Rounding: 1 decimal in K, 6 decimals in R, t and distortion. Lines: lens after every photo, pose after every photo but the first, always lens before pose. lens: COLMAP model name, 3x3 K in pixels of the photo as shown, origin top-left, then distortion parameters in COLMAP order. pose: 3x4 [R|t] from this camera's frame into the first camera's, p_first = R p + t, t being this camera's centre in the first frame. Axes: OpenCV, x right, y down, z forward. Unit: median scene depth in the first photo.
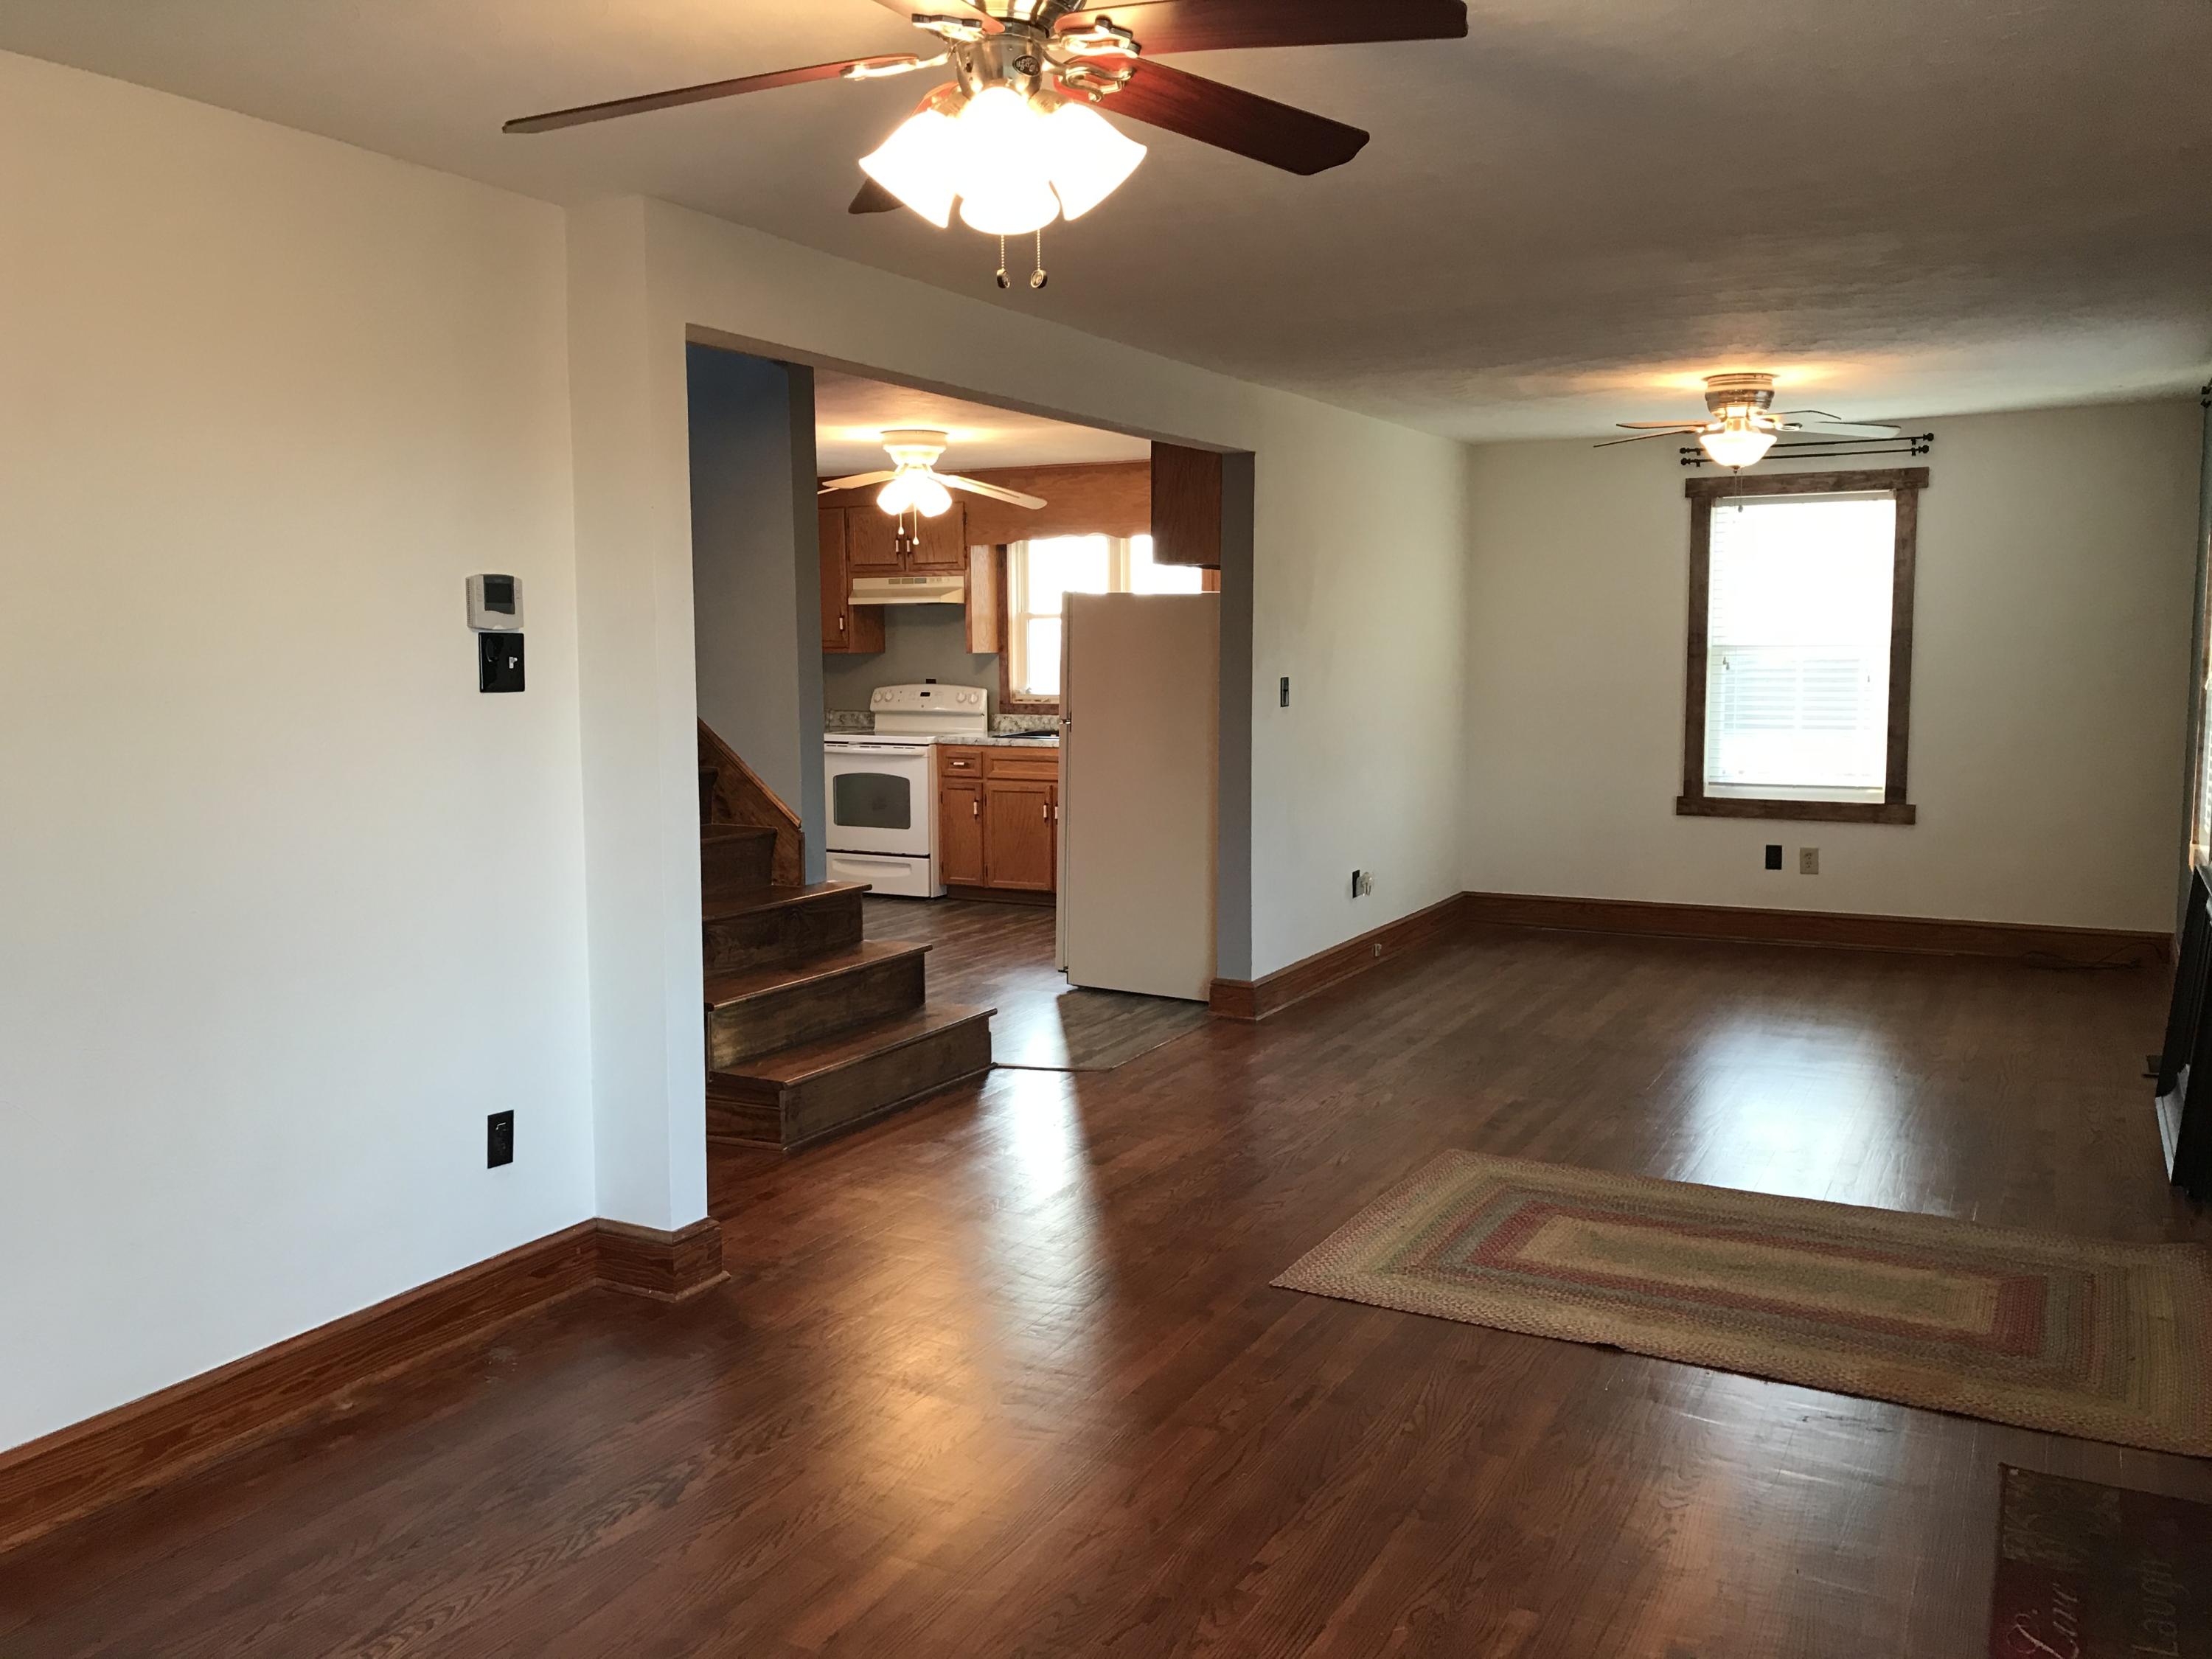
lens RADIAL K [[1800.8, 0, 1099.1], [0, 1800.8, 829.3], [0, 0, 1]] dist [0.044354, -0.033071]
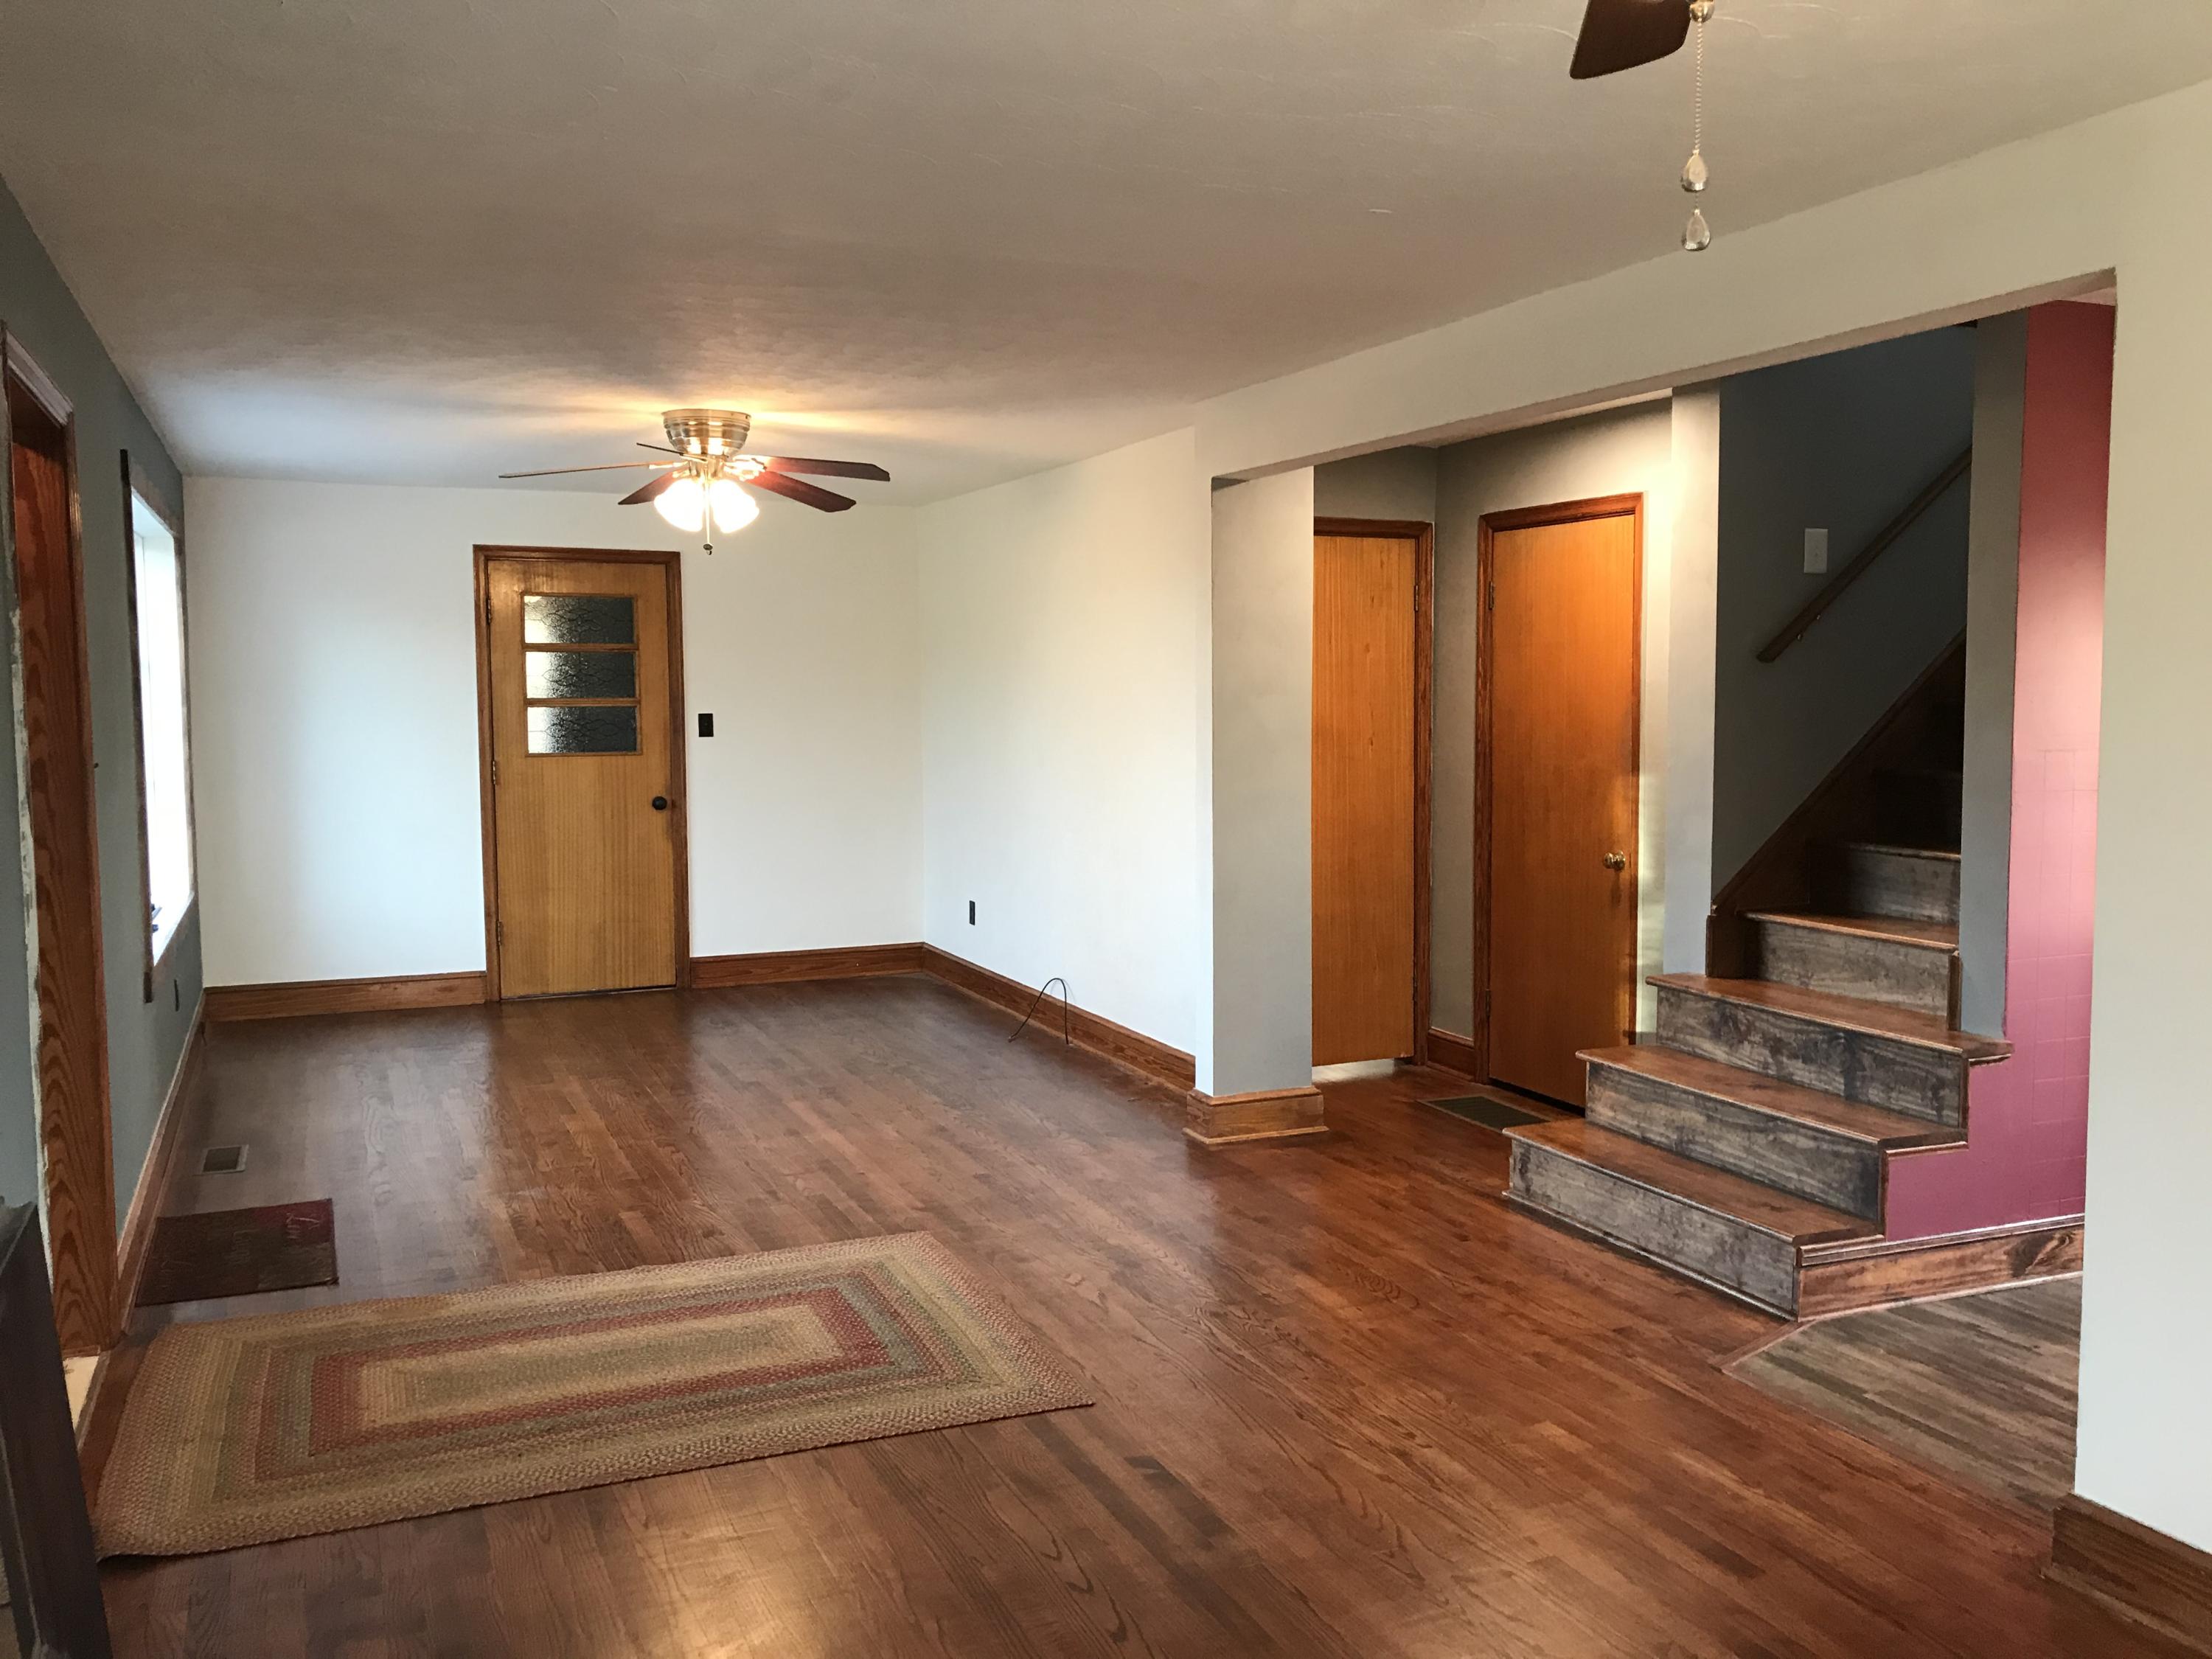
lens RADIAL K [[1800.8, 0, 1090.7], [0, 1800.8, 830.4], [0, 0, 1]] dist [0.044354, -0.033071]
pose [[-0.626587, 0.065584, -0.776587, 0.575809], [-0.075954, 0.986571, 0.144600, -0.119814], [0.775642, 0.149590, -0.613191, 1.086683]]
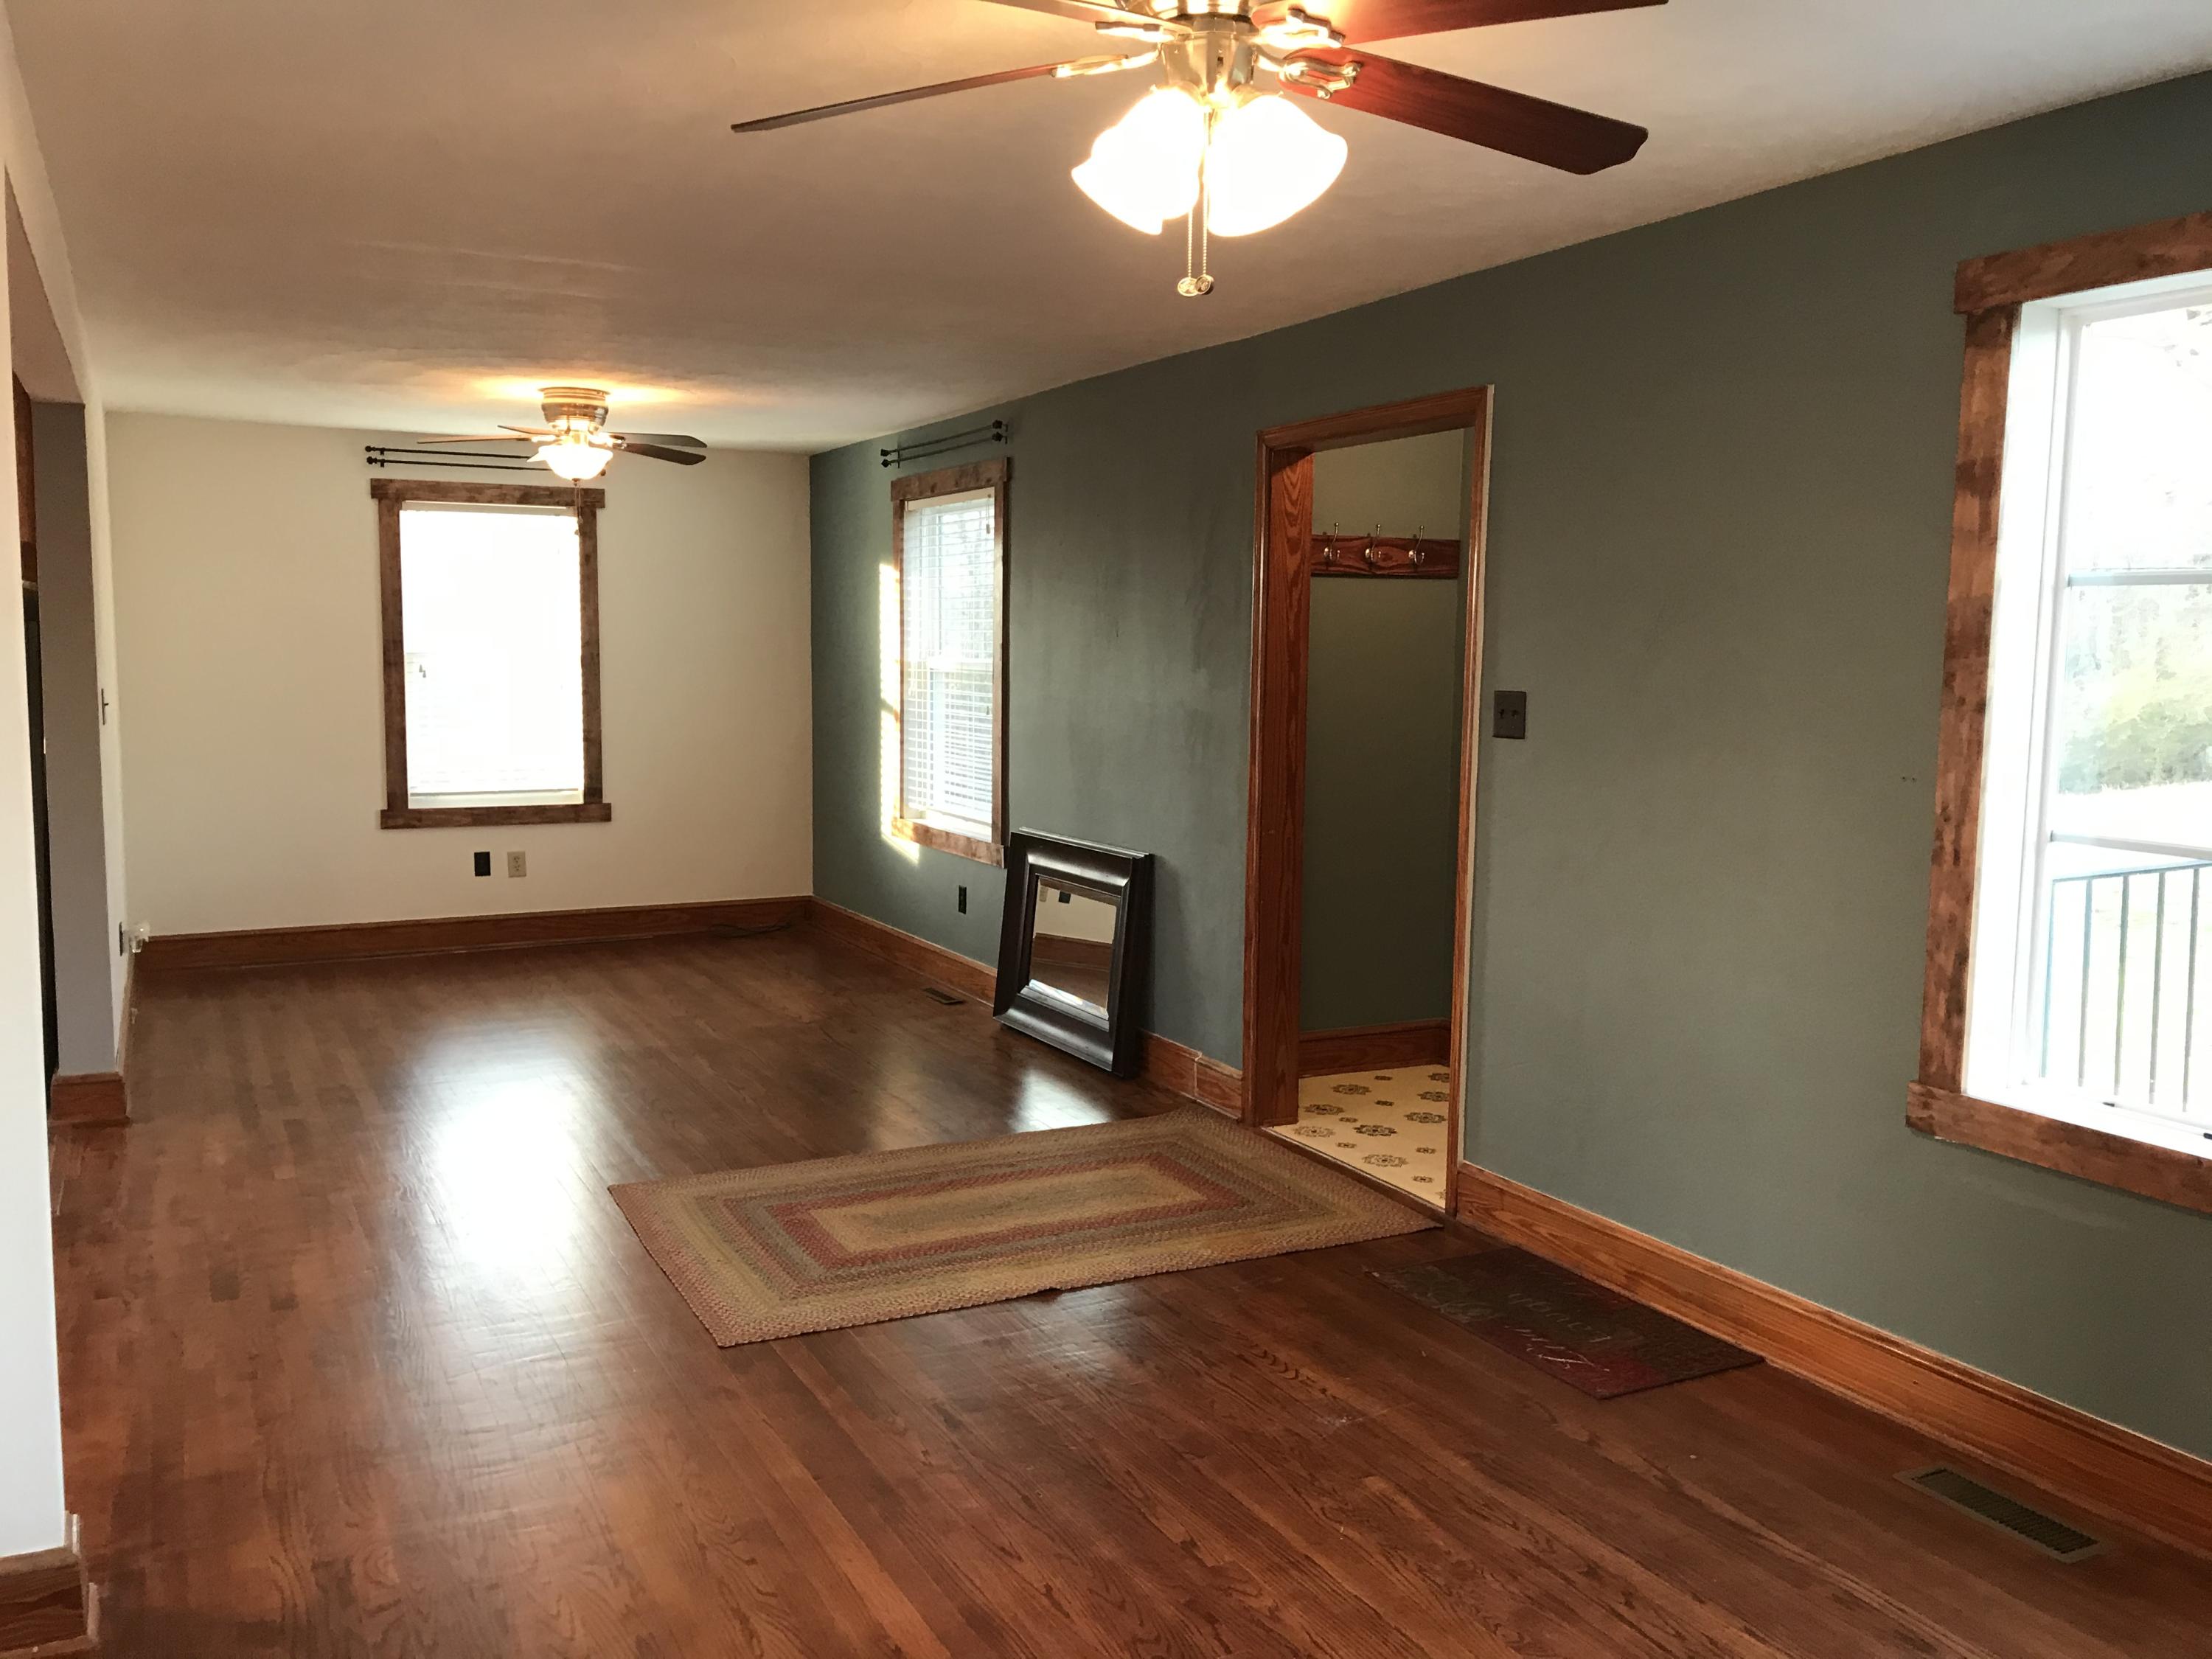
lens RADIAL K [[1800.8, 0, 1093.6], [0, 1800.8, 841.2], [0, 0, 1]] dist [0.044354, -0.033071]
pose [[0.578155, -0.080404, 0.811956, -0.320646], [0.077107, 0.996063, 0.043731, -0.019420], [-0.812275, 0.037324, 0.582079, 0.179245]]
